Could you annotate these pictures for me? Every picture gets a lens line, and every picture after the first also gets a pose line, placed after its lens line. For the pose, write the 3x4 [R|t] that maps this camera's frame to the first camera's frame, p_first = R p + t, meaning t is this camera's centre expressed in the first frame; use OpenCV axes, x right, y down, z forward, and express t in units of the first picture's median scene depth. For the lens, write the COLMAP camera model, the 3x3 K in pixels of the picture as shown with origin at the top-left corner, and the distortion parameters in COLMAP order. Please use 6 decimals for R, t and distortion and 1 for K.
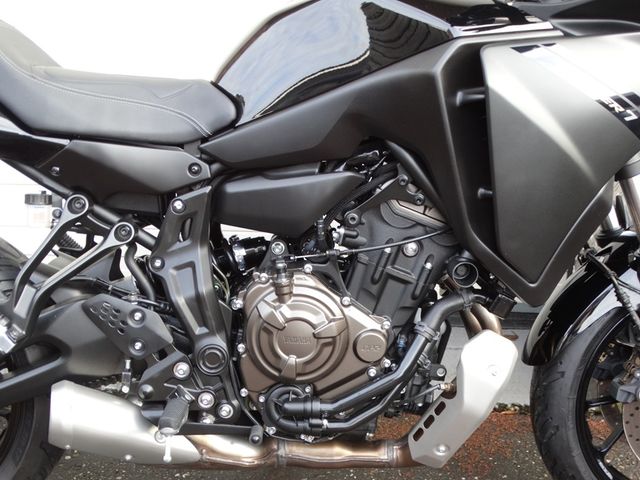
lens RADIAL K [[766.9, 0, 320.0], [0, 766.9, 240.0], [0, 0, 1]] dist [0.011887, -0.043410]
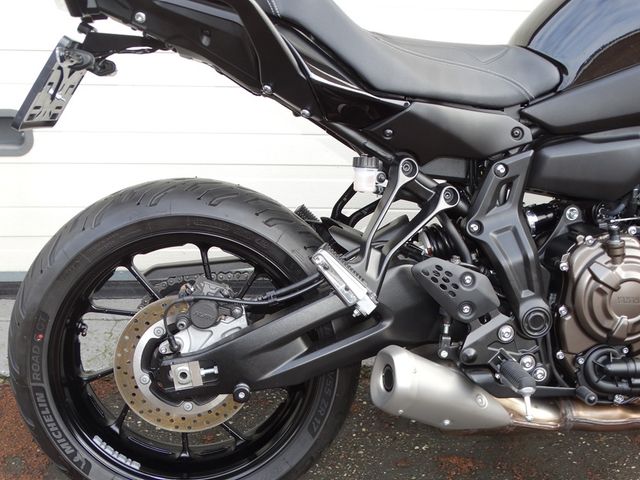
lens RADIAL K [[766.9, 0, 320.0], [0, 766.9, 240.0], [0, 0, 1]] dist [0.011887, -0.043410]
pose [[0.996019, -0.005694, 0.088959, -0.512386], [0.005625, 0.999984, 0.001035, 0.045055], [-0.088963, -0.000530, 0.996035, 0.022579]]
